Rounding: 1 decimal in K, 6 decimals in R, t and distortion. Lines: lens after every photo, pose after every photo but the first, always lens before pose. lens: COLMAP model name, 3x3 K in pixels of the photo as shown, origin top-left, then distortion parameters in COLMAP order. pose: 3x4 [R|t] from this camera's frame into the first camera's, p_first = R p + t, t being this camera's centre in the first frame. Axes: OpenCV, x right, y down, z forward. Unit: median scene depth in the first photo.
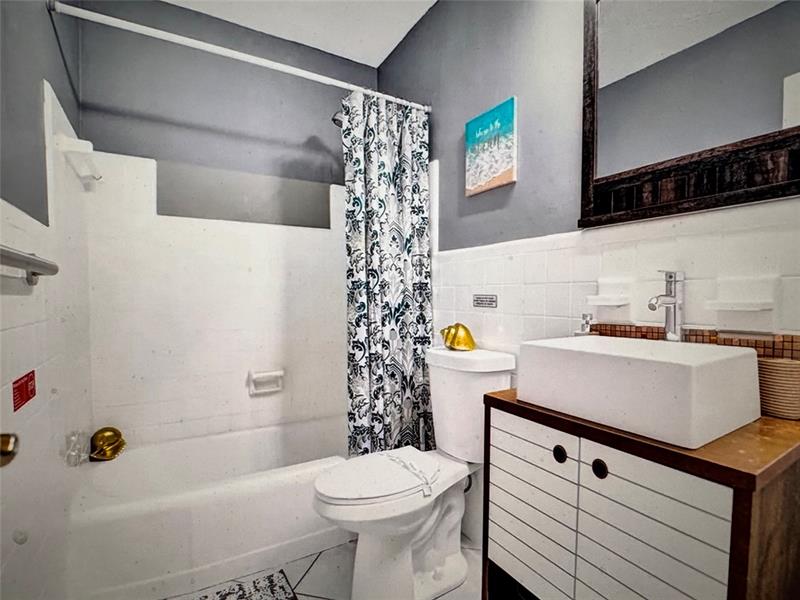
lens RADIAL K [[416.3, 0, 404.2], [0, 416.3, 320.5], [0, 0, 1]] dist [-0.016253, 0.000229]
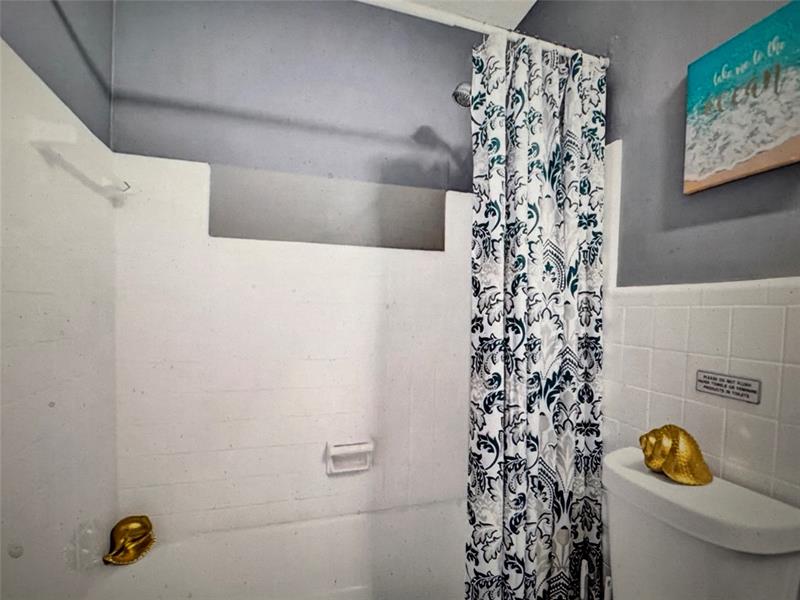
lens RADIAL K [[416.3, 0, 404.2], [0, 416.3, 320.5], [0, 0, 1]] dist [-0.016253, 0.000229]
pose [[0.970472, 0.024079, -0.240009, -0.083758], [-0.034588, 0.998614, -0.039667, -0.087598], [0.238721, 0.046797, 0.969960, 0.360361]]
